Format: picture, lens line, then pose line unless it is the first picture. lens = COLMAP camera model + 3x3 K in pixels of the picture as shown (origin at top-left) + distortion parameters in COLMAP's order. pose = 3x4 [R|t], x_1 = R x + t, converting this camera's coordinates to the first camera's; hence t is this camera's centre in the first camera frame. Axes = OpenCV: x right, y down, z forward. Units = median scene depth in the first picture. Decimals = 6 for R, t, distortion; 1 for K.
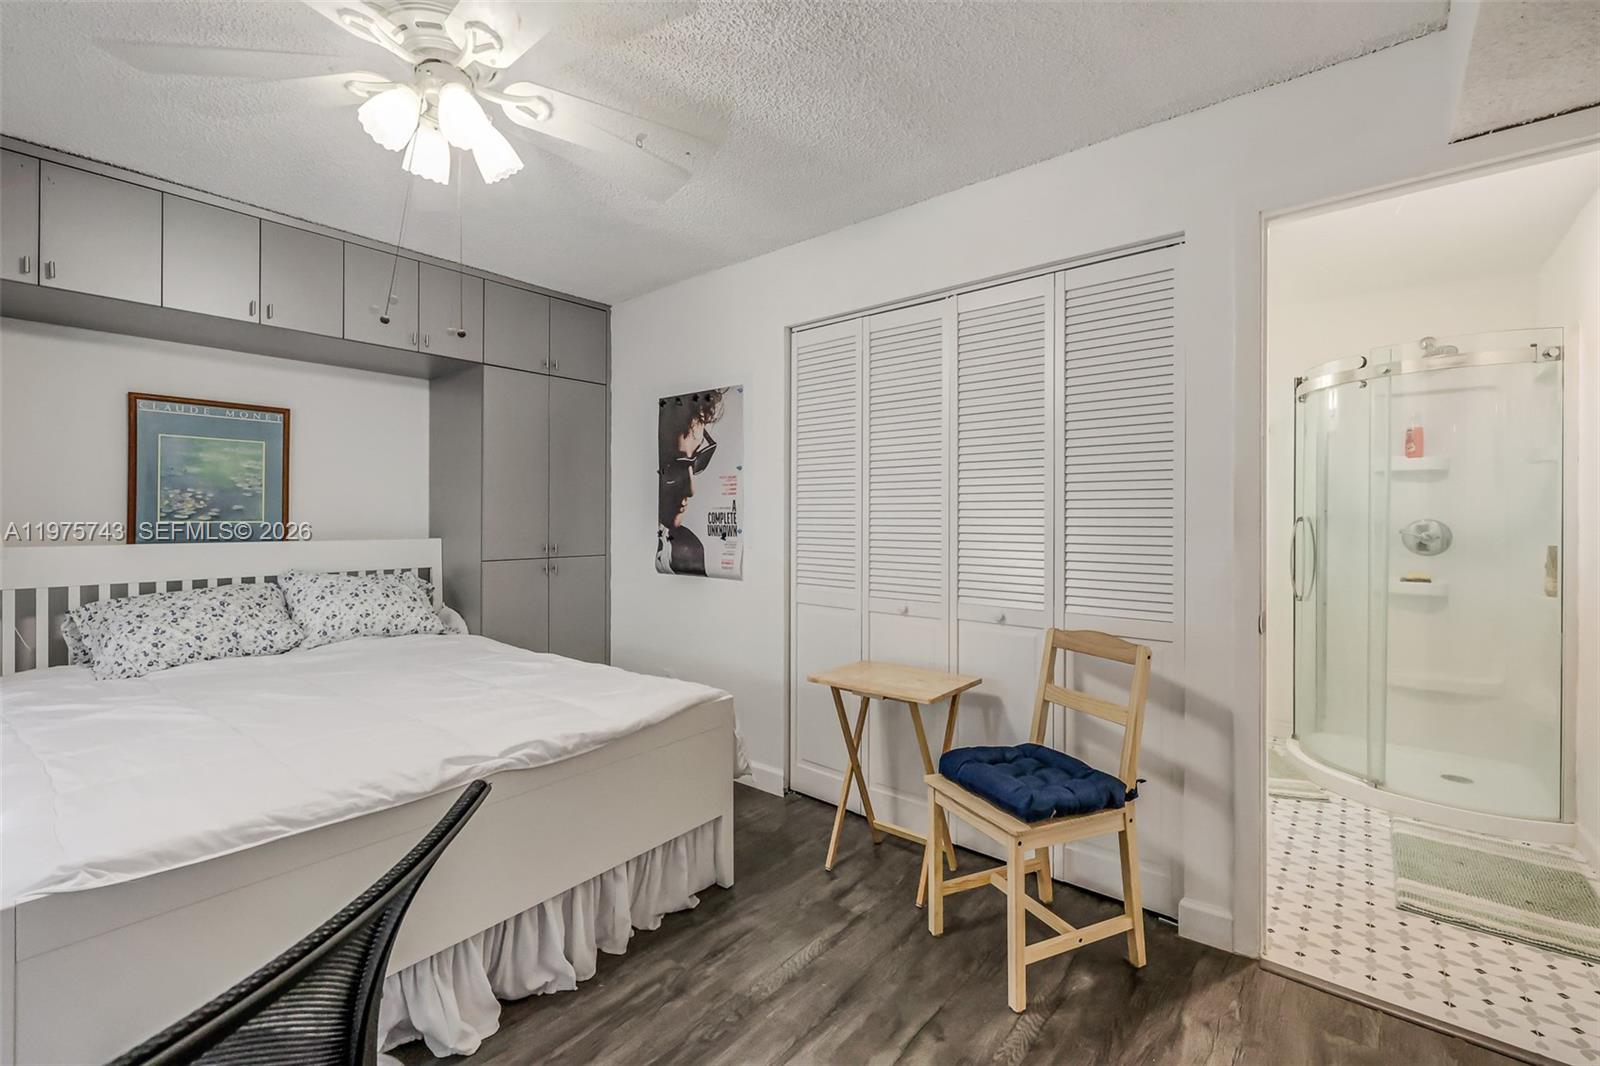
lens RADIAL K [[681.1, 0, 774.8], [0, 681.1, 519.6], [0, 0, 1]] dist [0.000422, -0.000264]
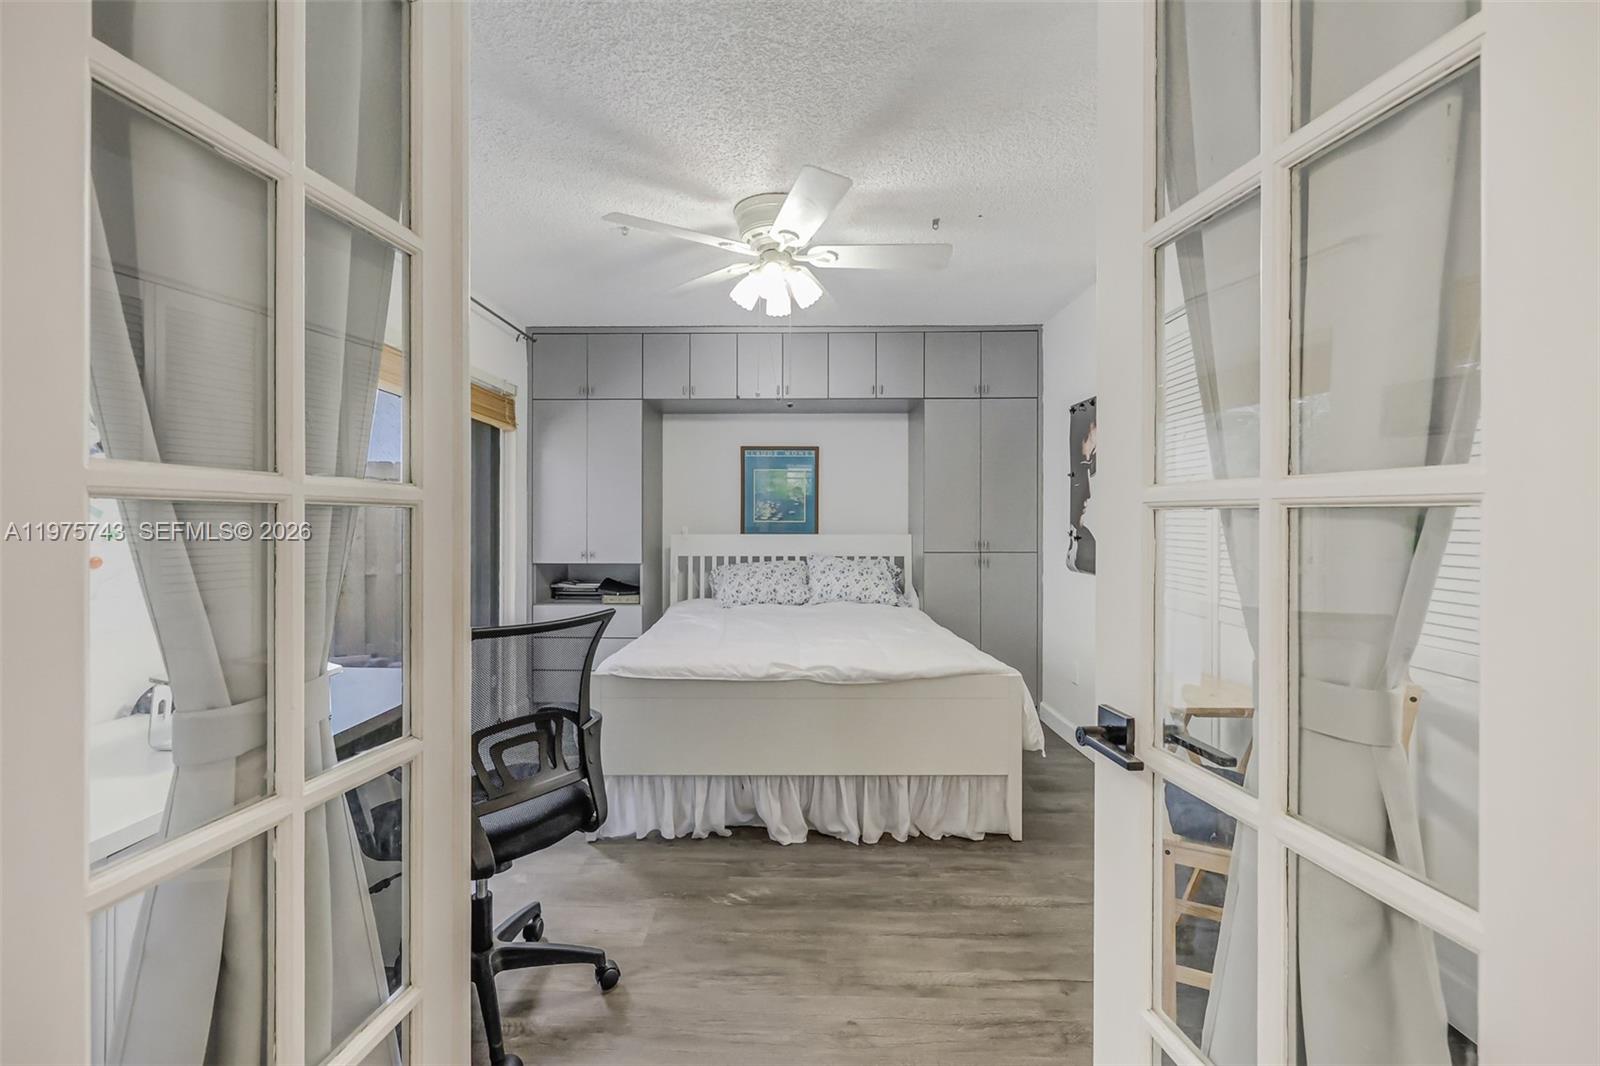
lens RADIAL K [[681.1, 0, 781.8], [0, 681.1, 520.6], [0, 0, 1]] dist [0.000422, -0.000264]
pose [[0.640277, 0.002143, -0.768141, 0.448252], [-0.001277, 0.999998, 0.001725, -0.000971], [0.768143, -0.000124, 0.640279, -0.032032]]
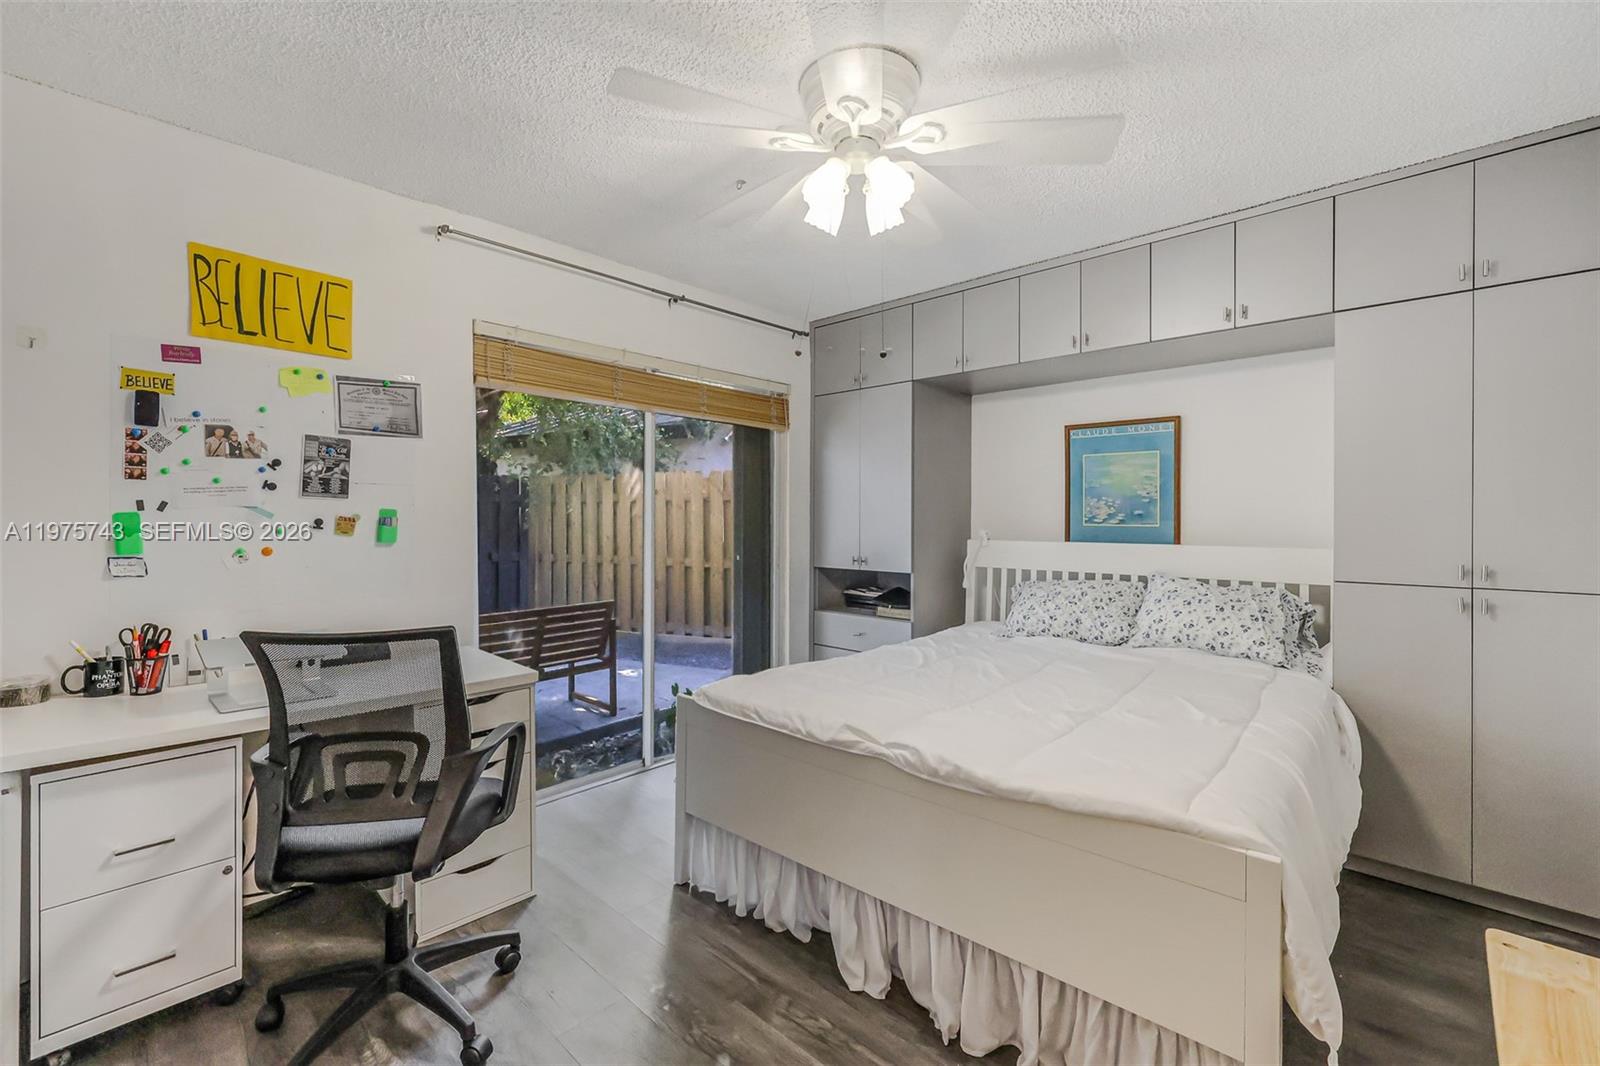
lens RADIAL K [[681.1, 0, 783.9], [0, 681.1, 522.0], [0, 0, 1]] dist [0.000422, -0.000264]
pose [[-0.047237, 0.001539, -0.998883, 0.385535], [-0.005020, 0.999986, 0.001778, -0.001273], [0.998871, 0.005098, -0.047228, 0.516464]]
